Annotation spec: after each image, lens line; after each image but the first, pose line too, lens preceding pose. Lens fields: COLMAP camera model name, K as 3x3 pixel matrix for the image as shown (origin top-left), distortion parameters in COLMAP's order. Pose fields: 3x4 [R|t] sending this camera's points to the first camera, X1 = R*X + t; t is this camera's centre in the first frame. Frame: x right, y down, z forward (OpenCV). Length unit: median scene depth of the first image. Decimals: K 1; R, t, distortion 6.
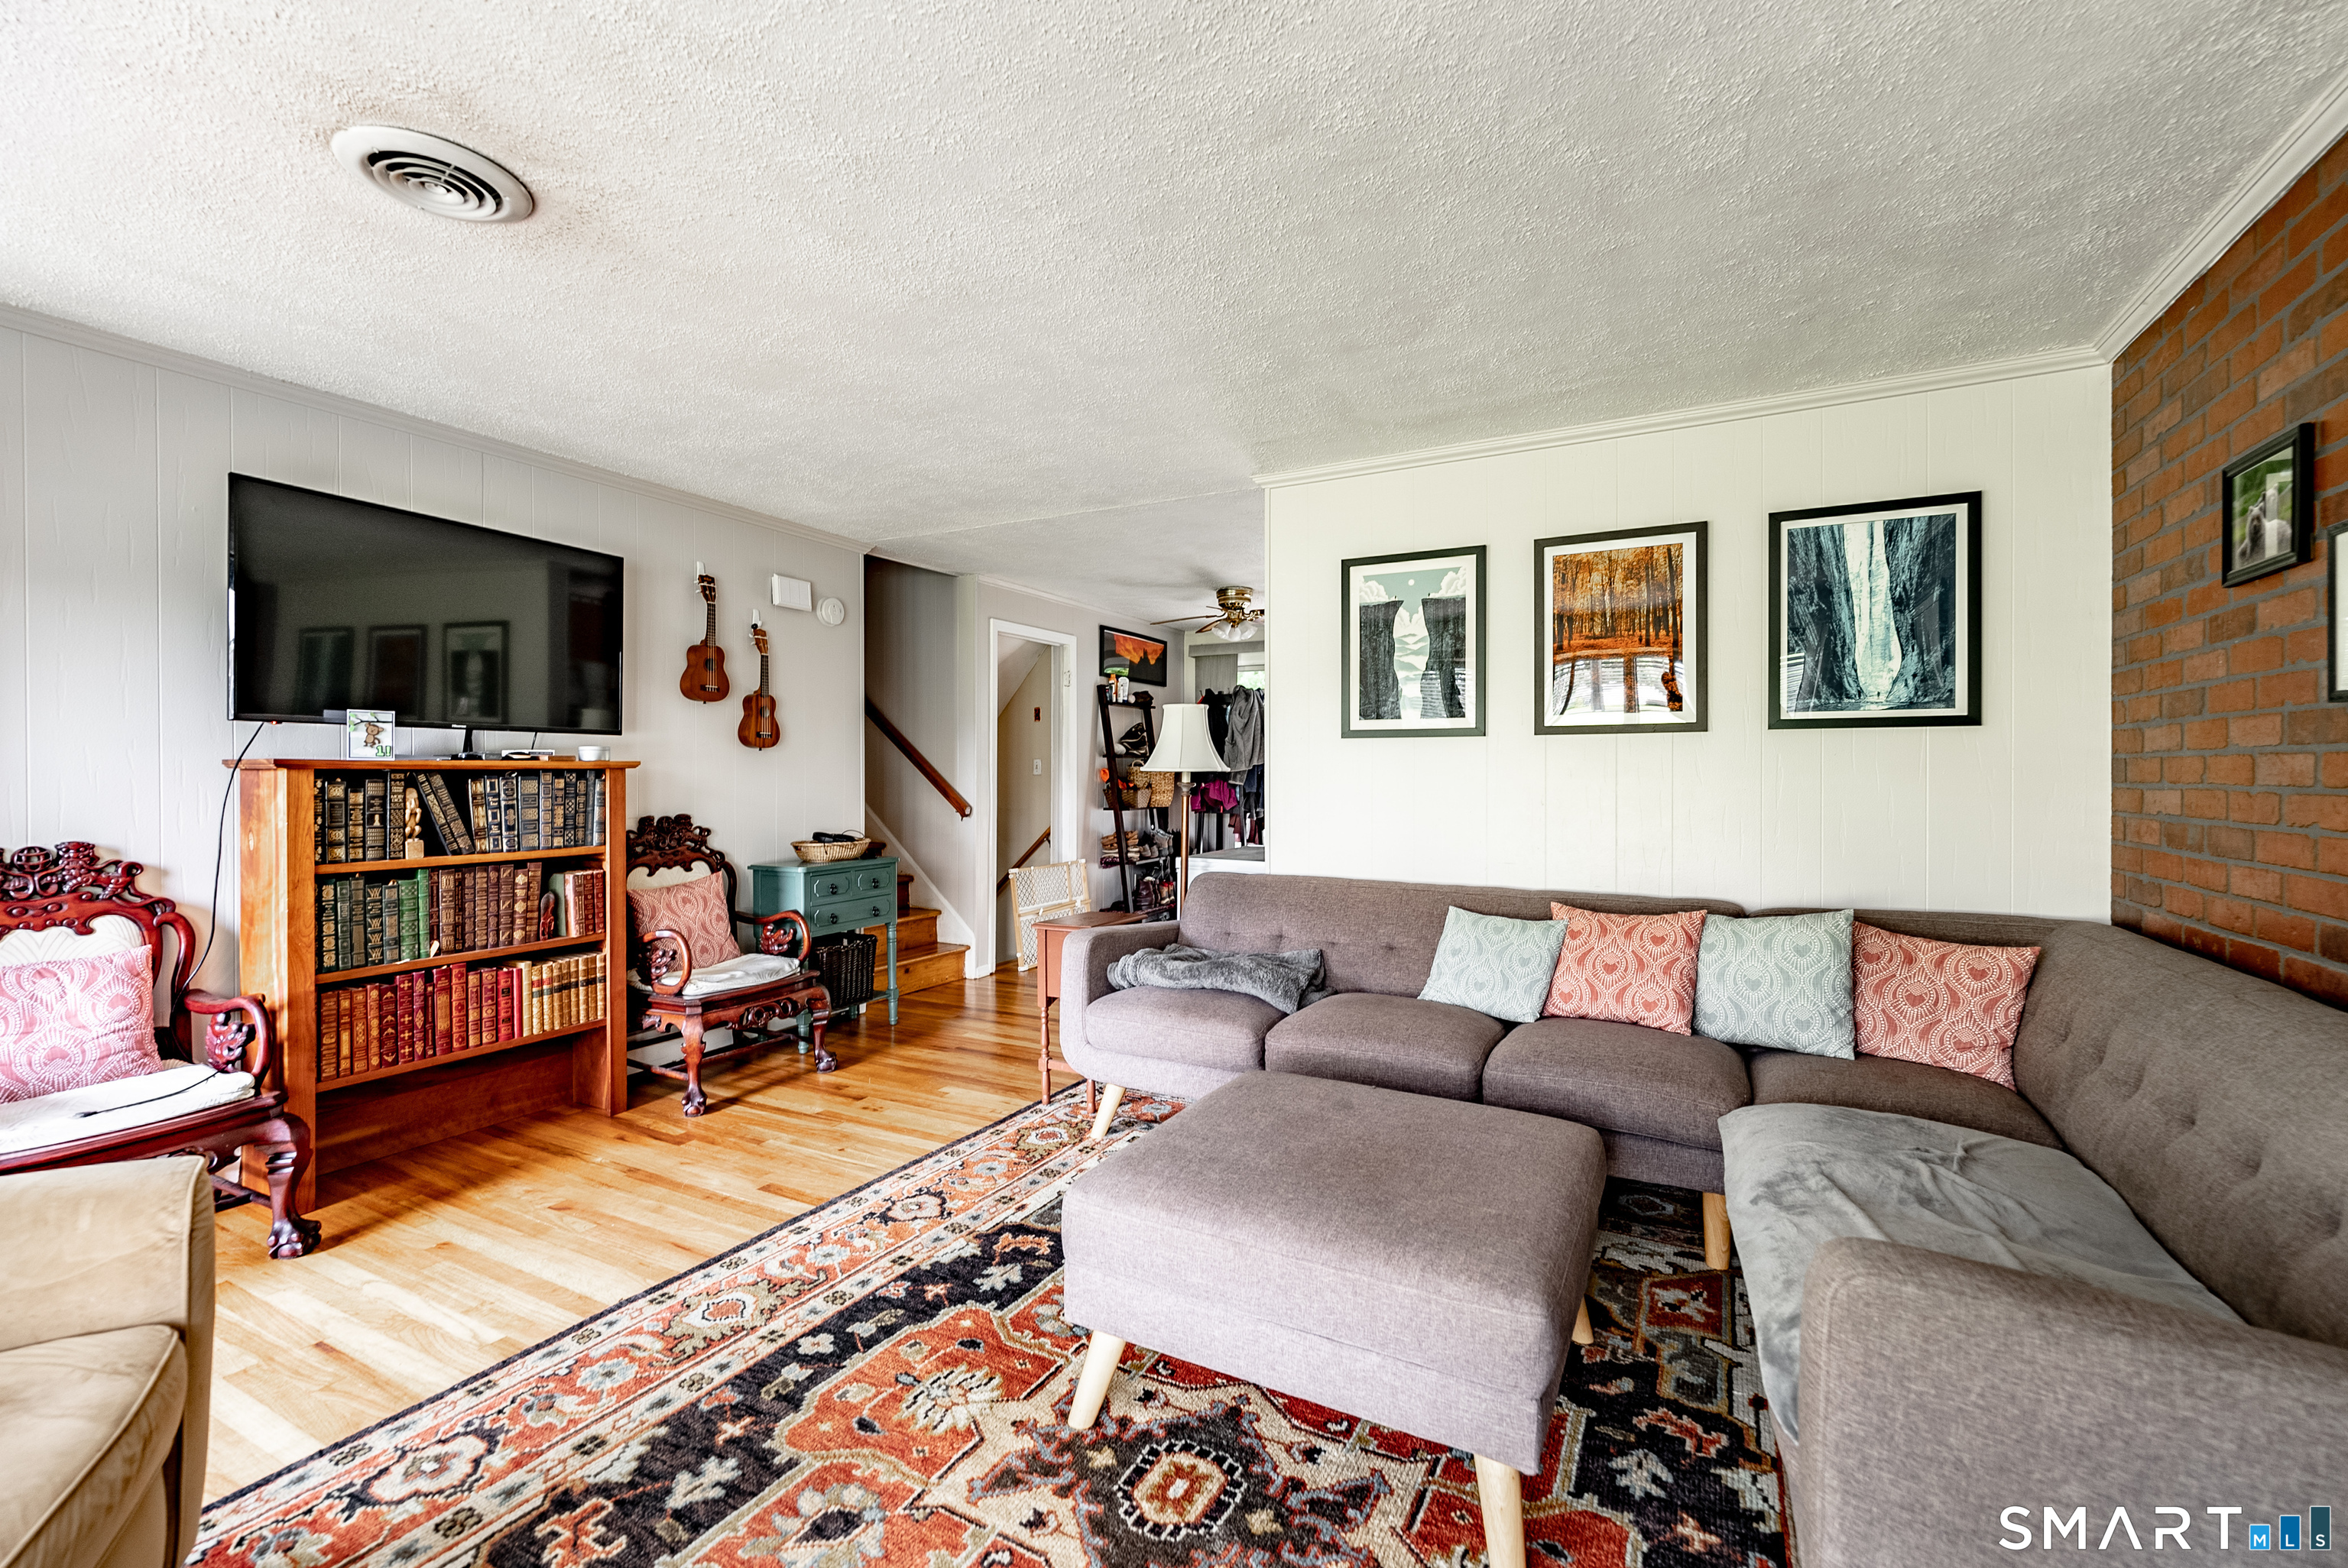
lens RADIAL K [[967.4, 0, 1190.7], [0, 967.4, 789.1], [0, 0, 1]] dist [0.003098, -0.001562]
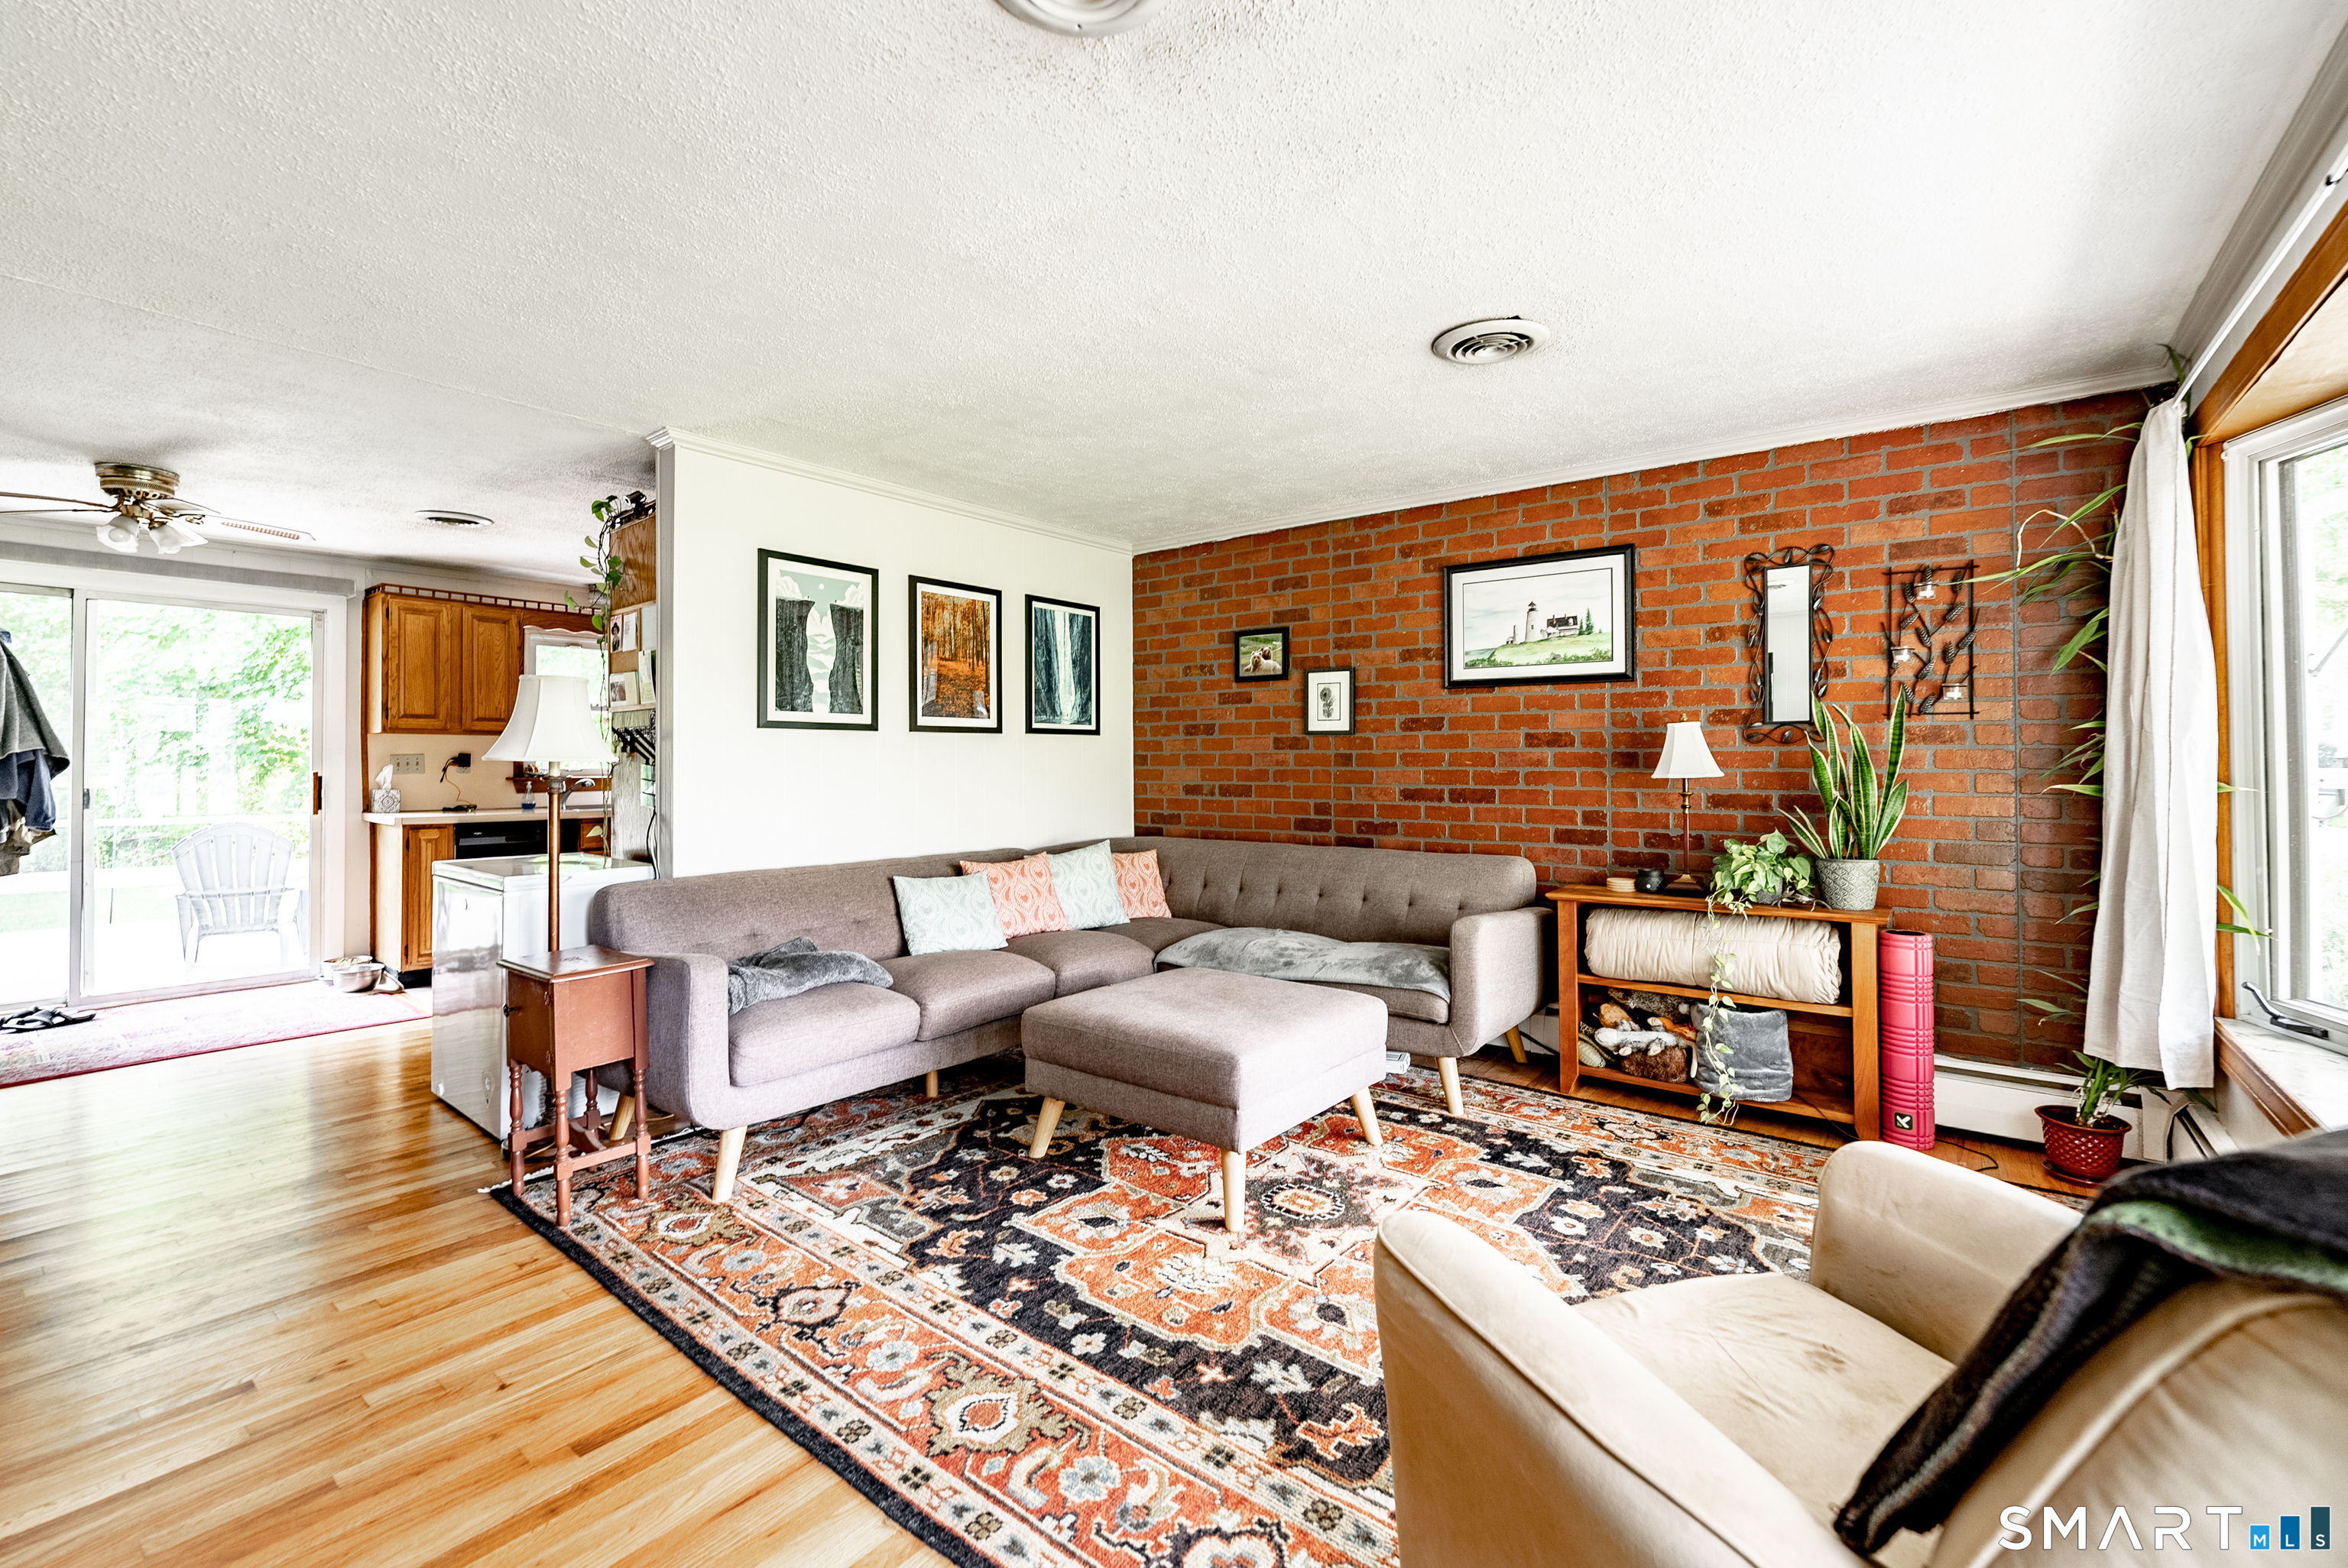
lens RADIAL K [[967.4, 0, 1174.8], [0, 967.4, 766.0], [0, 0, 1]] dist [0.003098, -0.001562]
pose [[0.202507, -0.003450, 0.979275, -1.035942], [0.023397, 0.999725, -0.001316, -0.003665], [-0.979001, 0.023179, 0.202532, 0.551847]]
